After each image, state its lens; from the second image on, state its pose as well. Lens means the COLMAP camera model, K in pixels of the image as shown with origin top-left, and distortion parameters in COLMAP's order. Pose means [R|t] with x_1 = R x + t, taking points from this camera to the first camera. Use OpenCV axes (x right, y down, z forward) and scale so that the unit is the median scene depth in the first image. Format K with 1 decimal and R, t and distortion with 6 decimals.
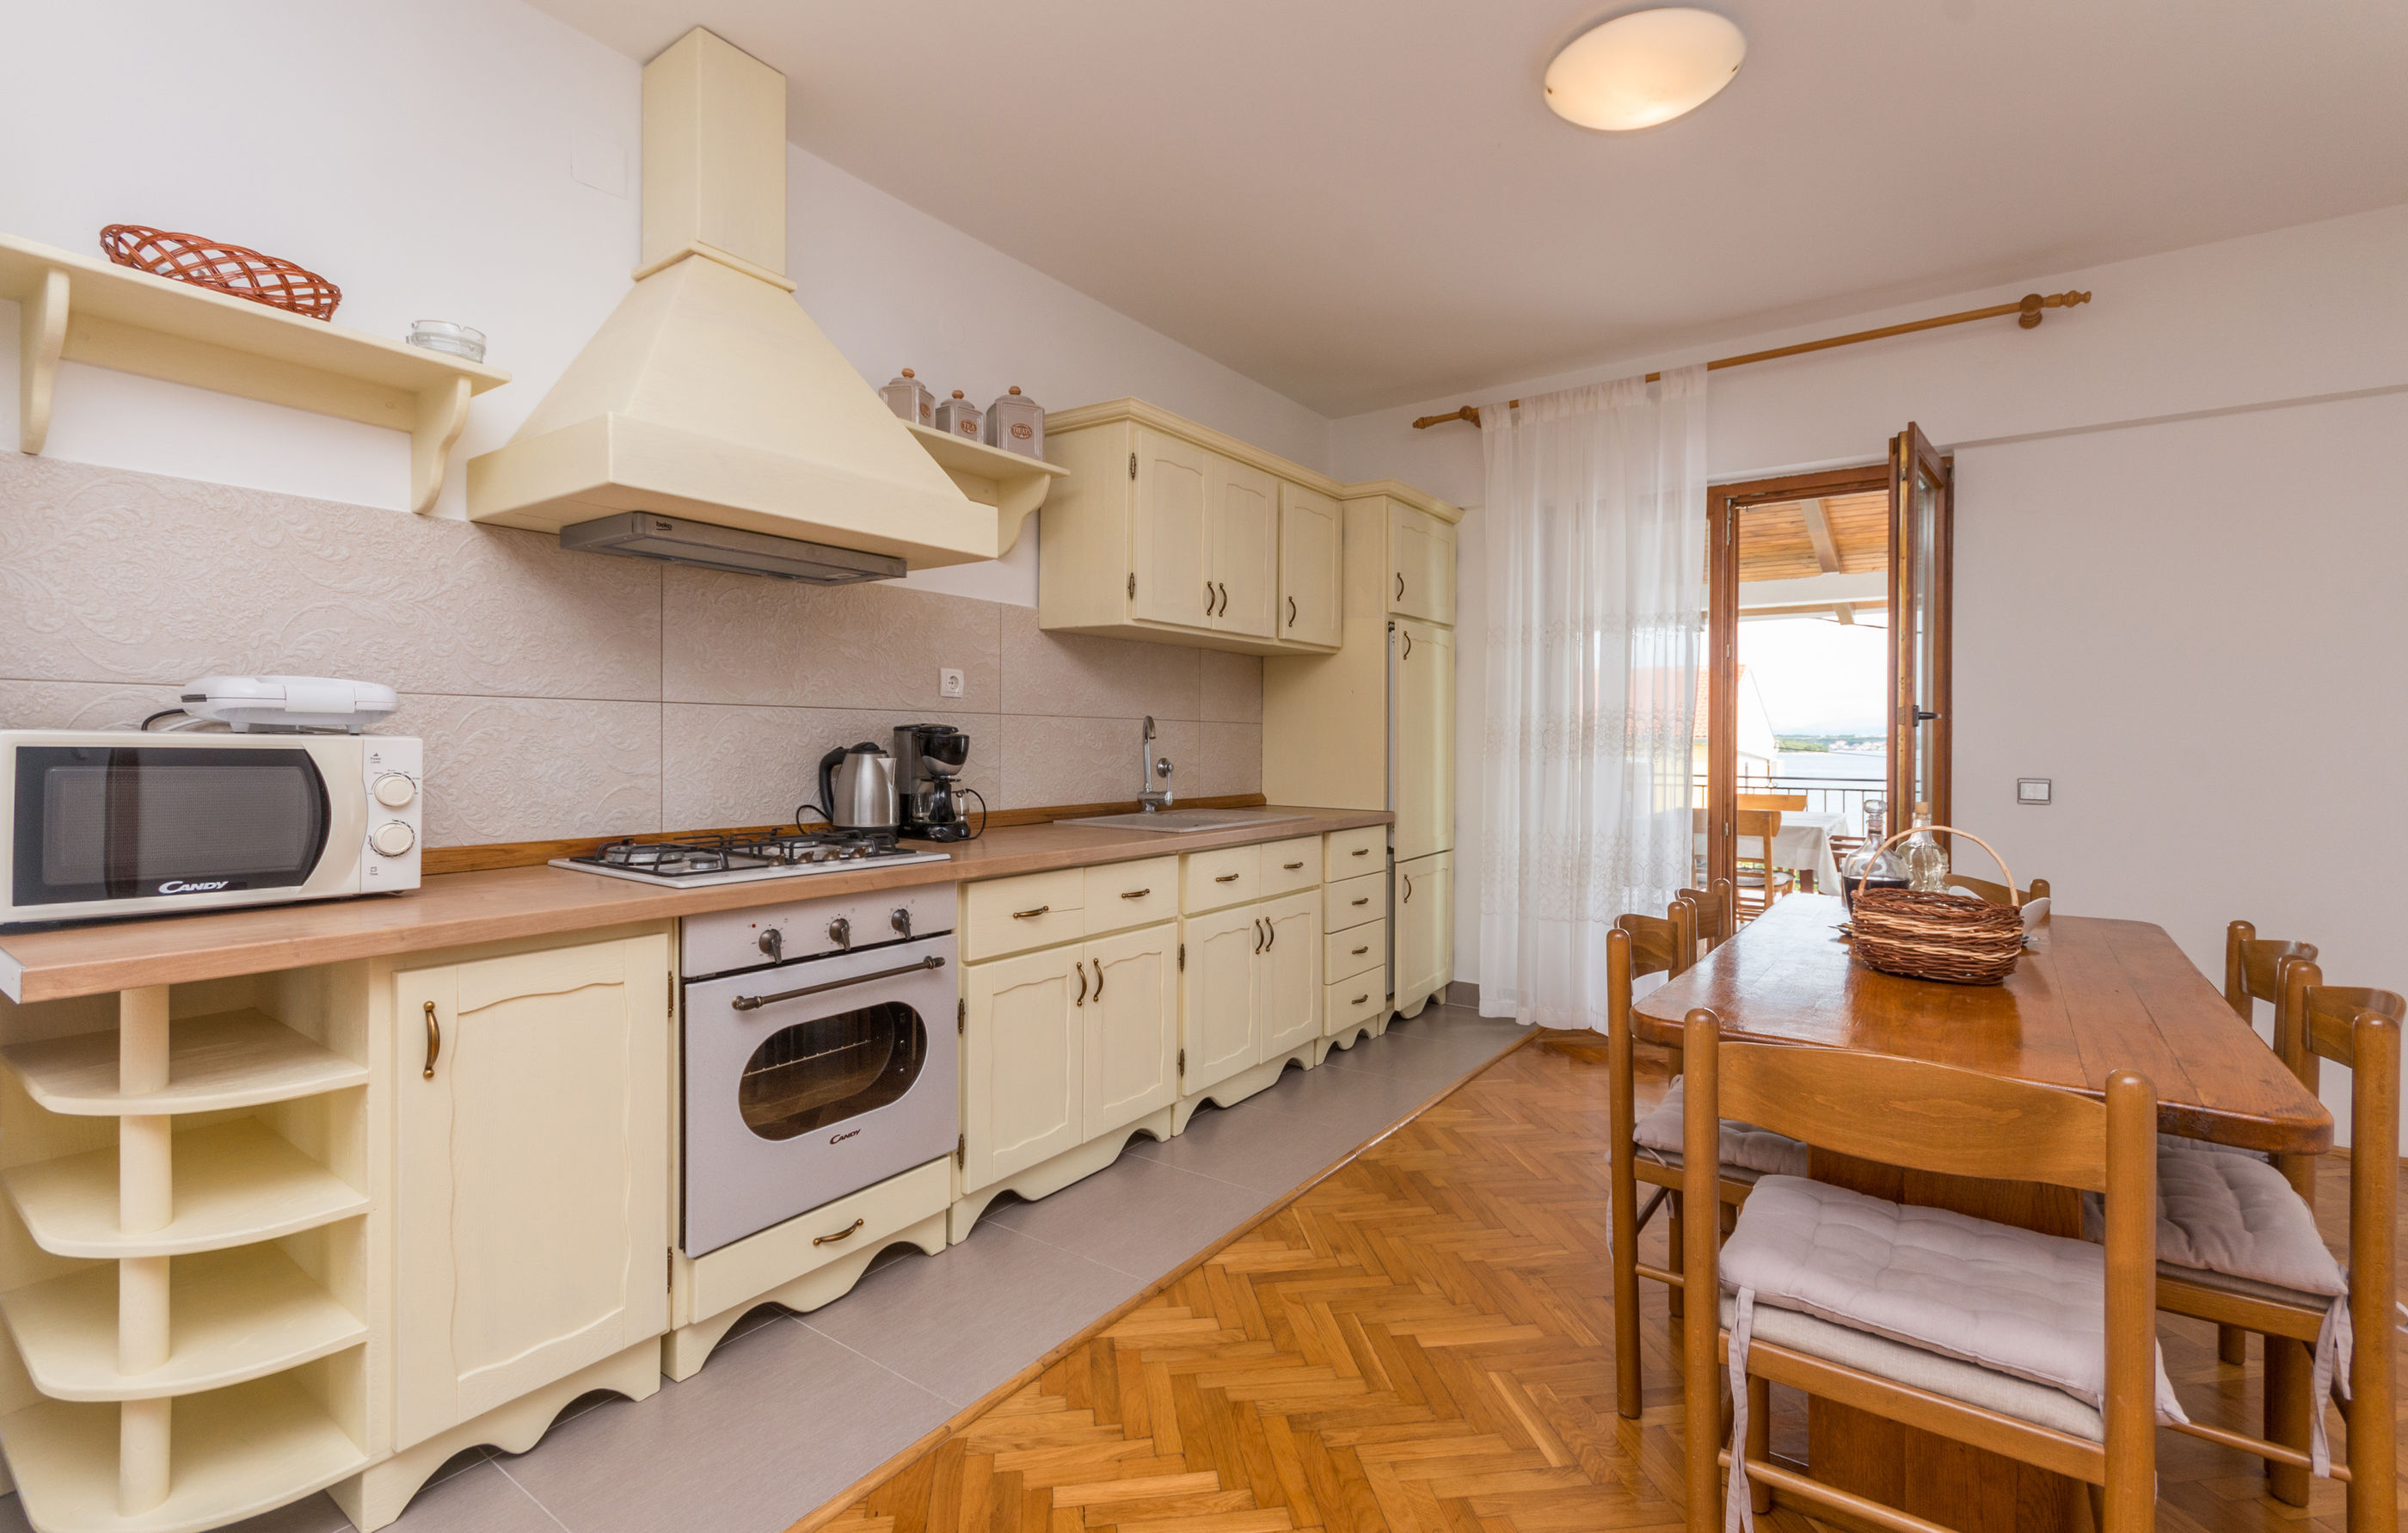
lens RADIAL K [[1046.6, 0, 1219.6], [0, 1046.6, 750.4], [0, 0, 1]] dist [0.003721, -0.000802]
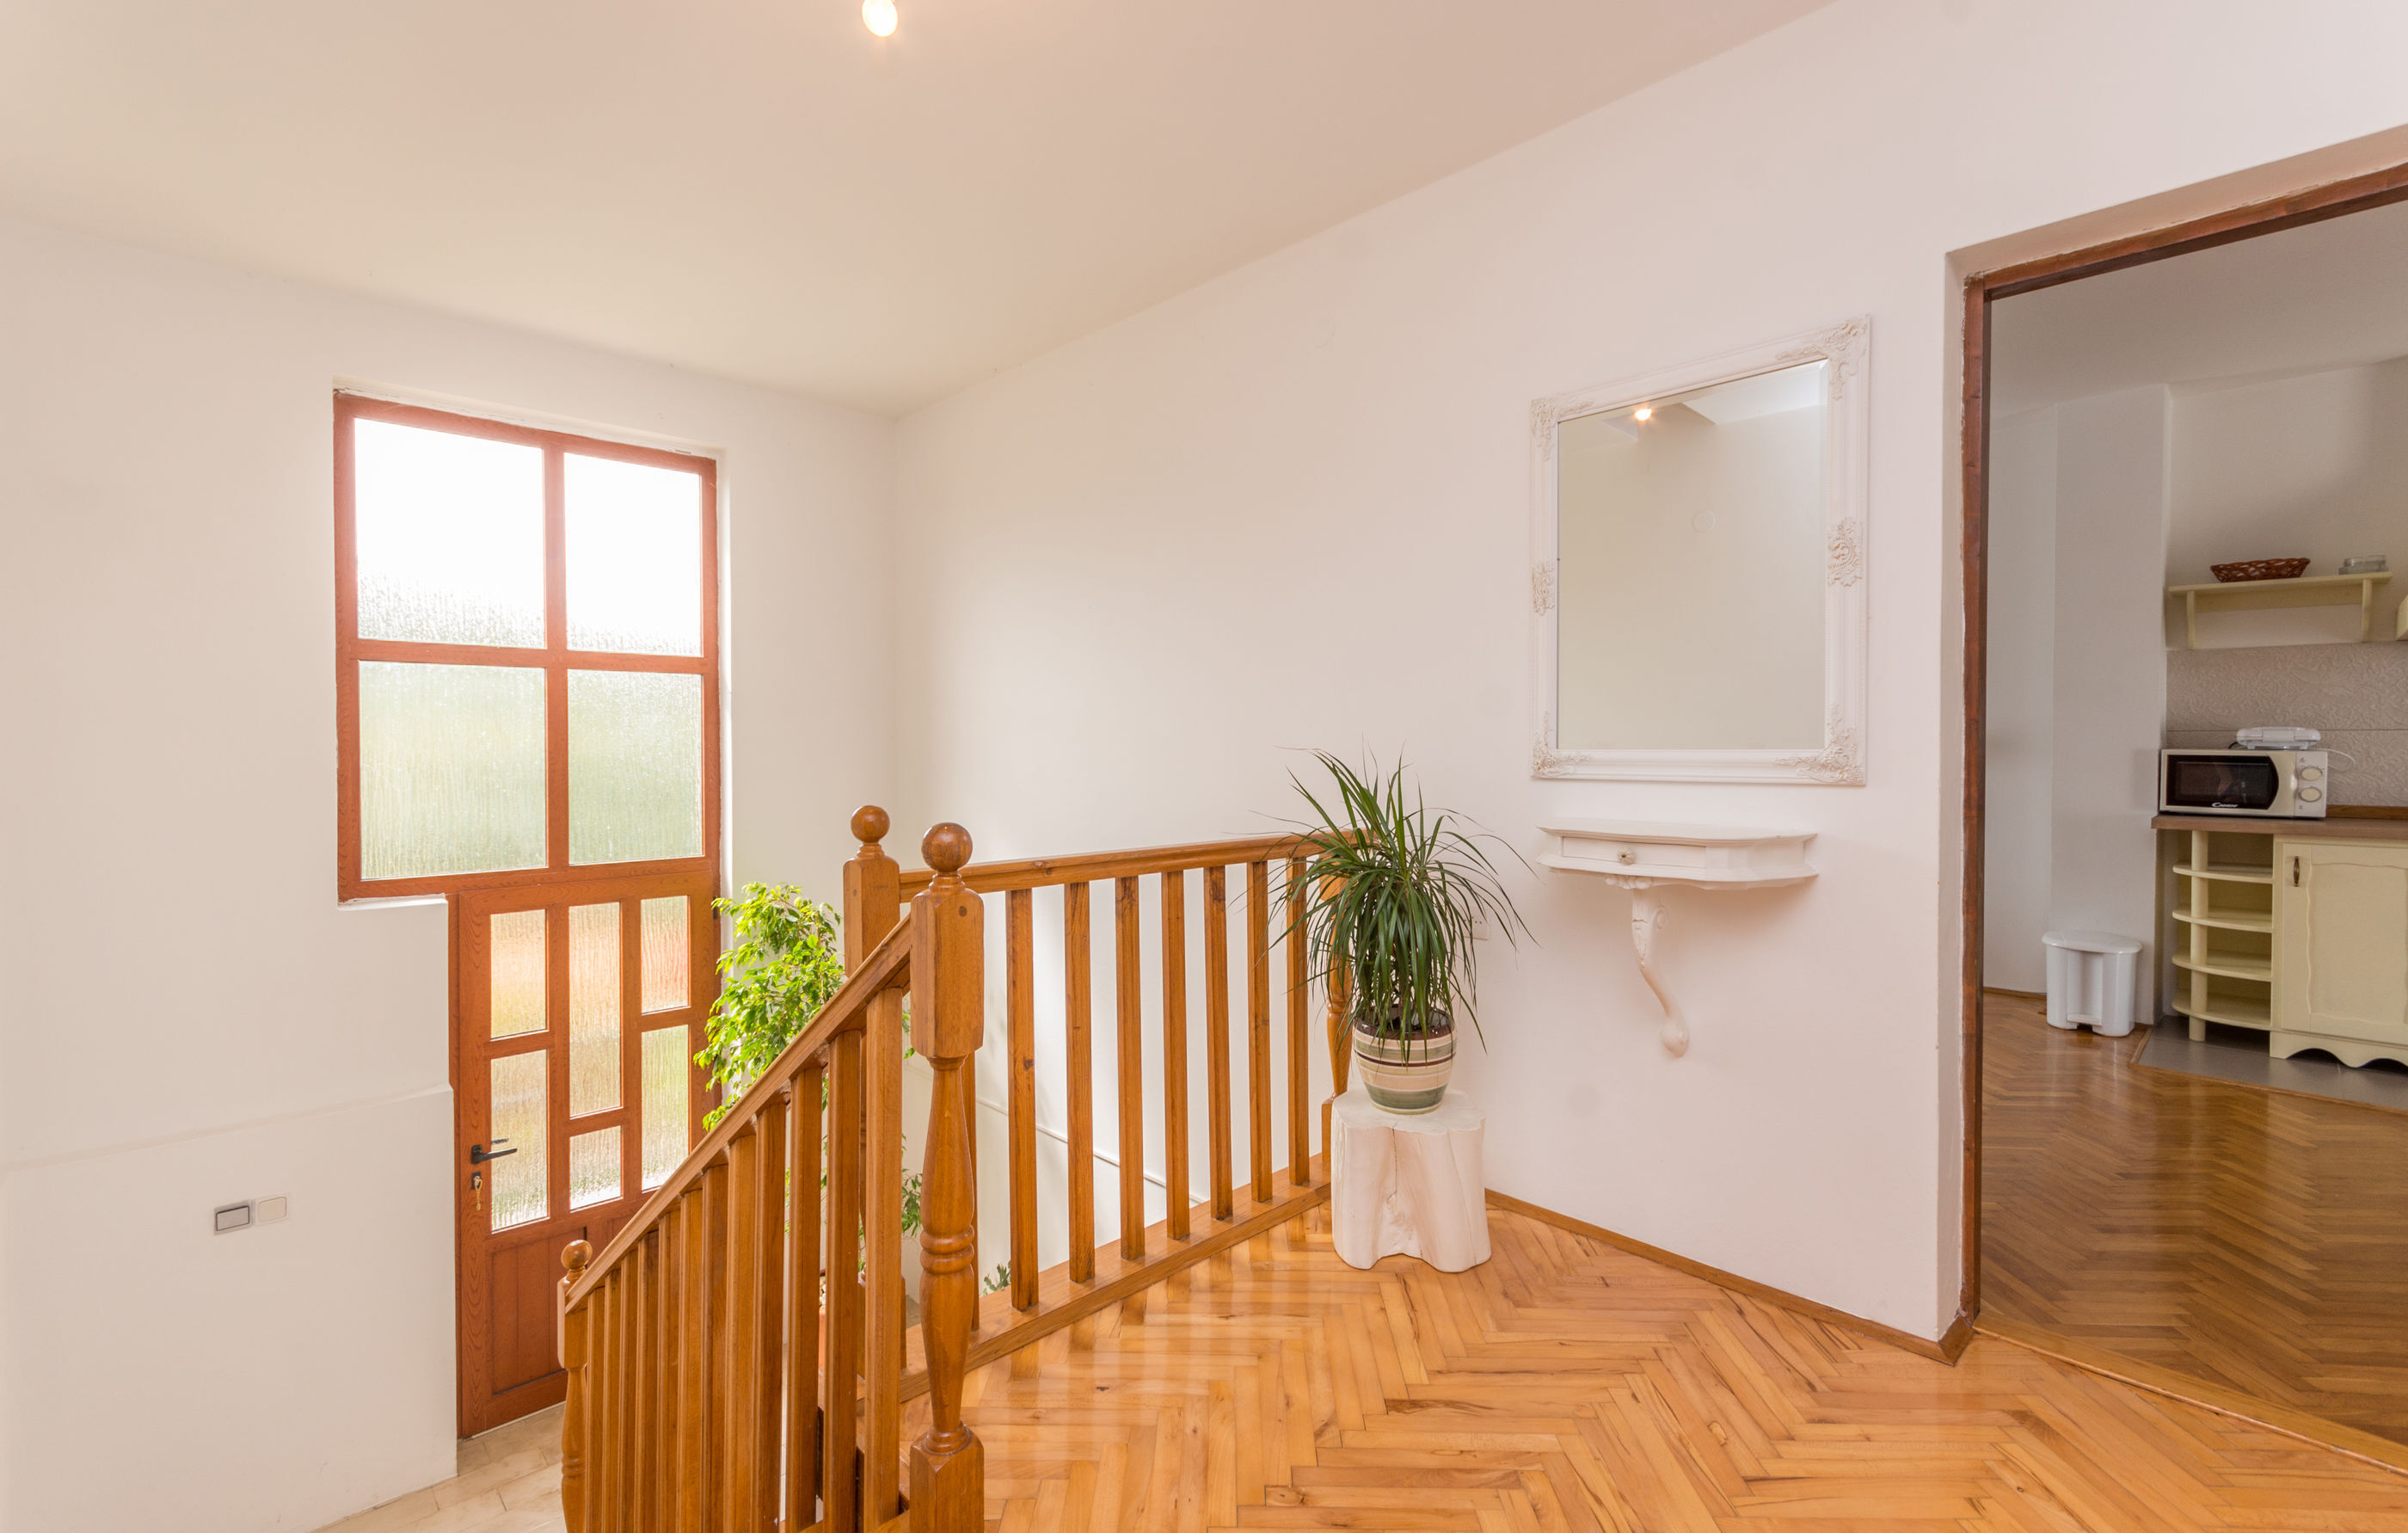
lens RADIAL K [[1046.6, 0, 1203.4], [0, 1046.6, 758.3], [0, 0, 1]] dist [0.003721, -0.000802]
pose [[-0.186637, 0.006911, -0.982405, 1.202515], [-0.011155, 0.999896, 0.009153, 0.005281], [0.982366, 0.012667, -0.186541, -0.608015]]
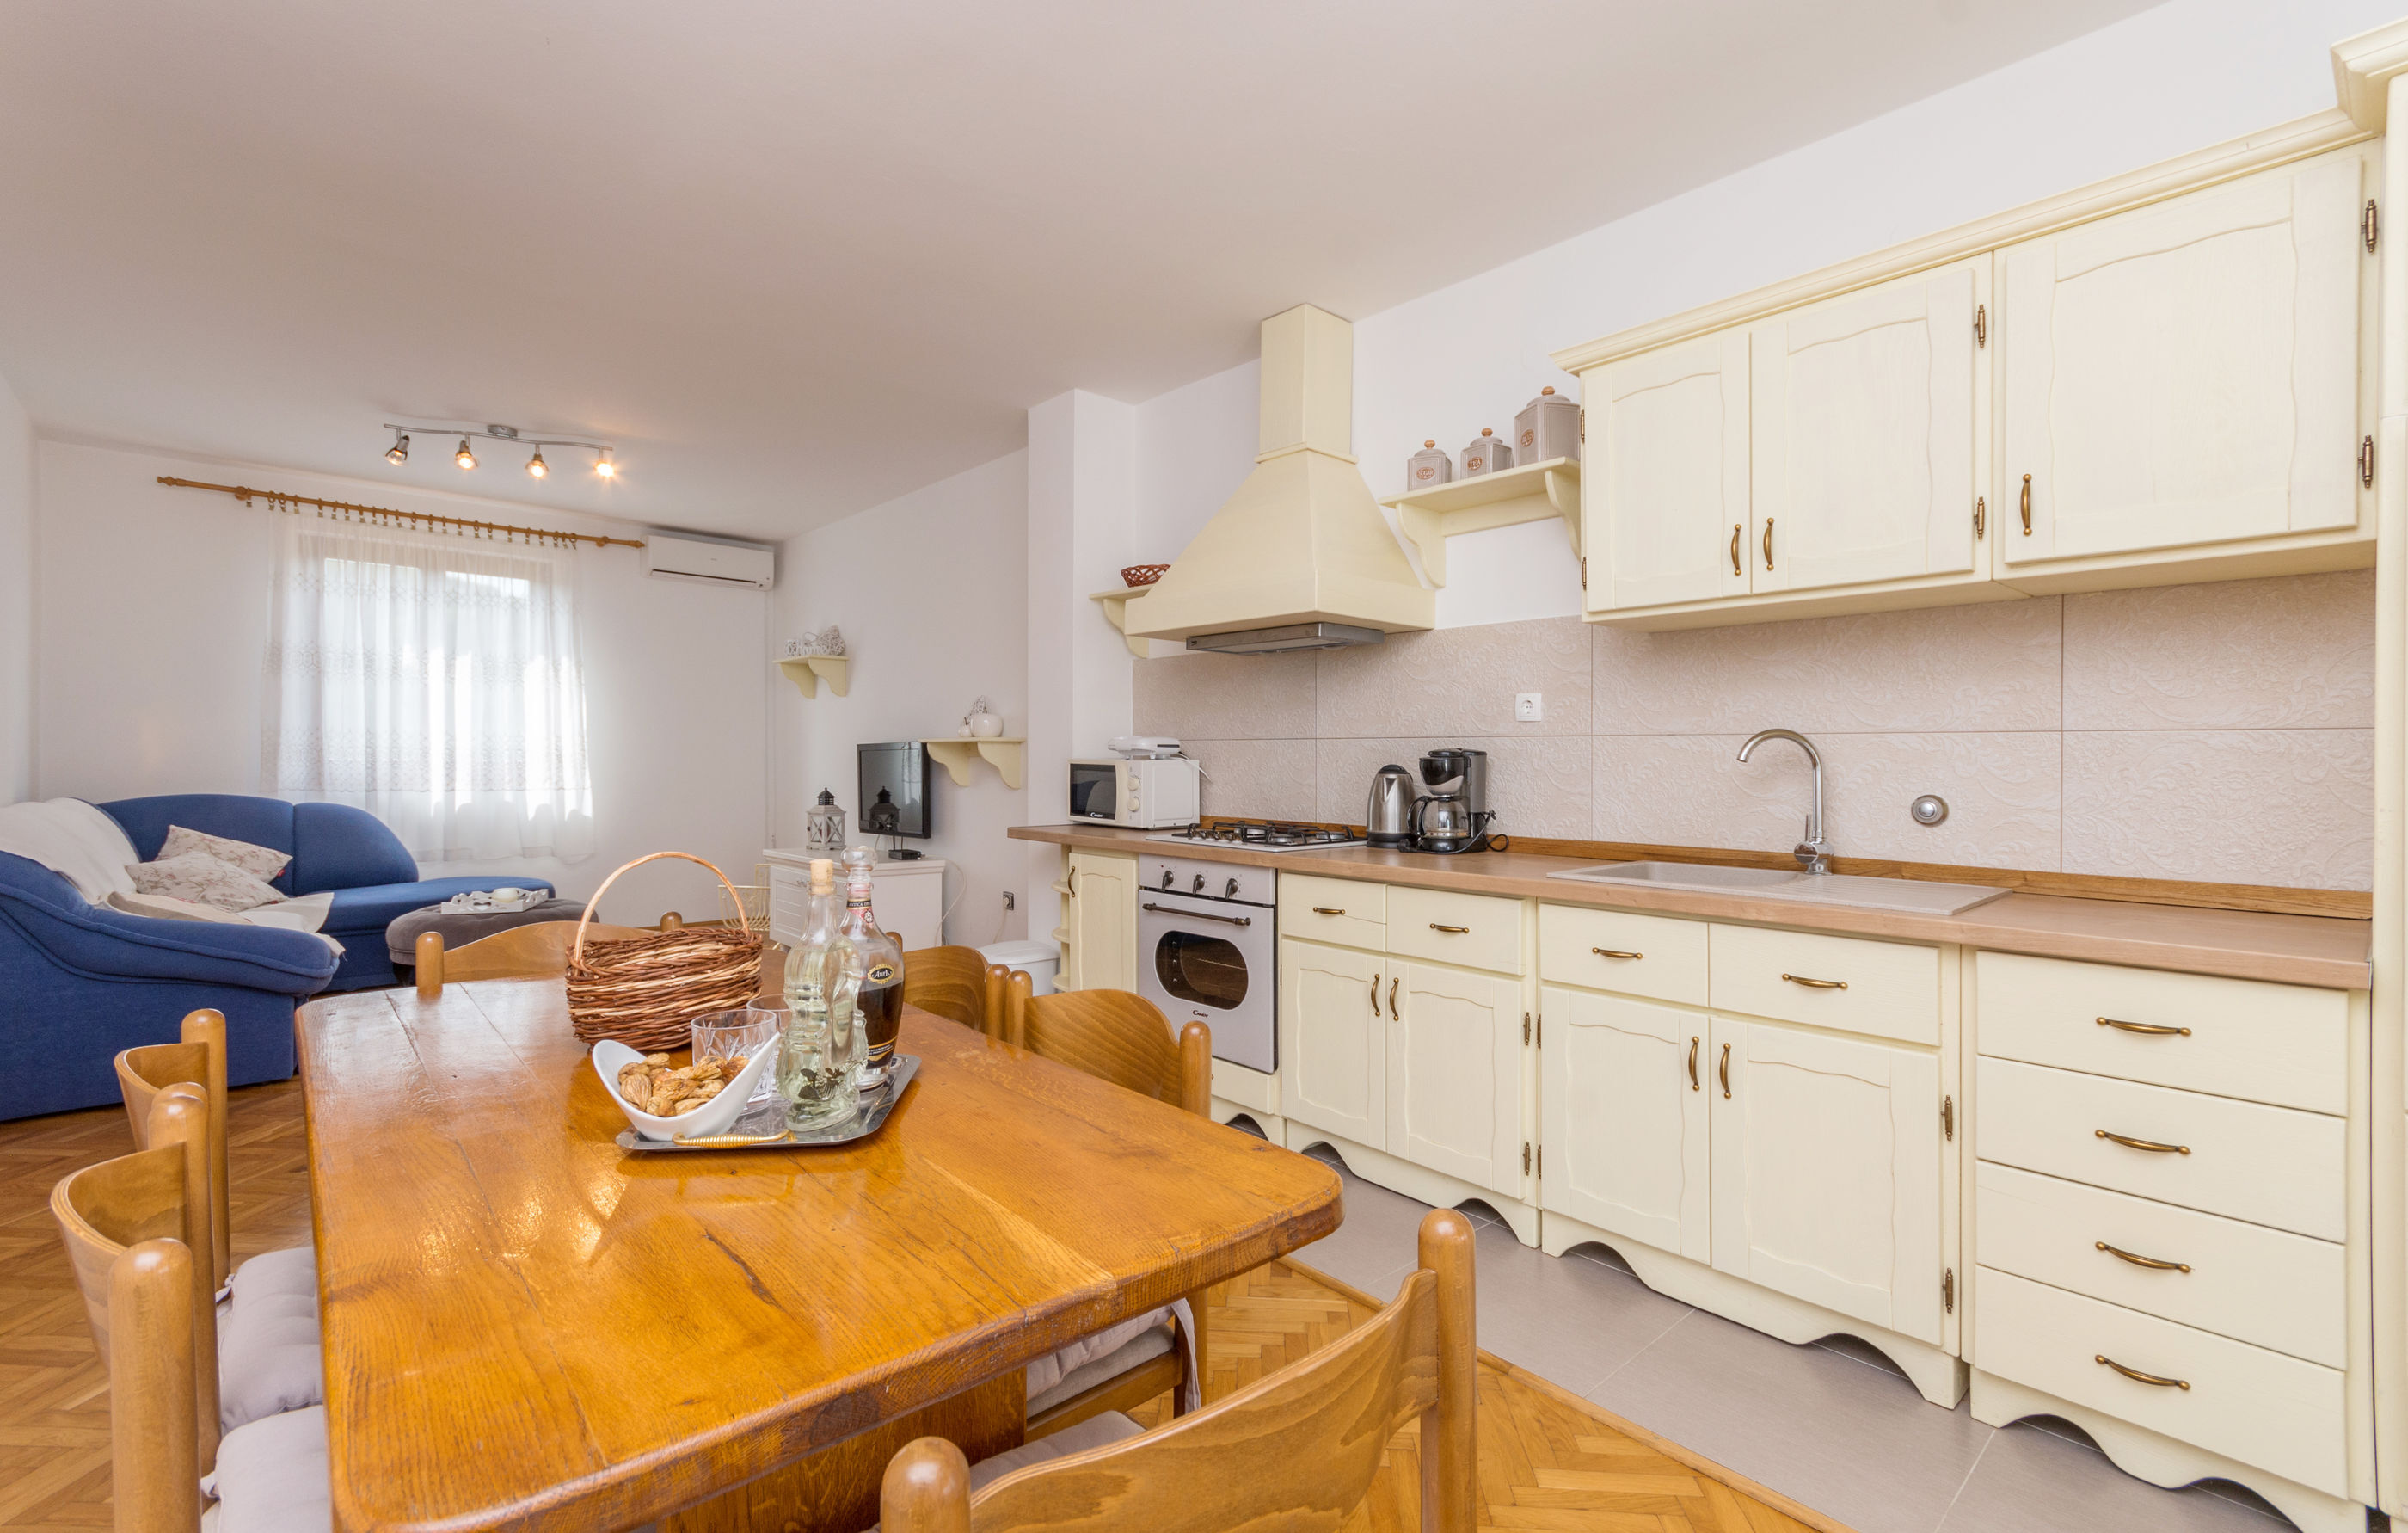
lens RADIAL K [[1046.6, 0, 1203.5], [0, 1046.6, 775.5], [0, 0, 1]] dist [0.003721, -0.000802]
pose [[-0.204160, -0.000585, -0.978937, 0.861870], [-0.022137, 0.999747, 0.004020, 0.004916], [0.978687, 0.022491, -0.204122, 0.973442]]
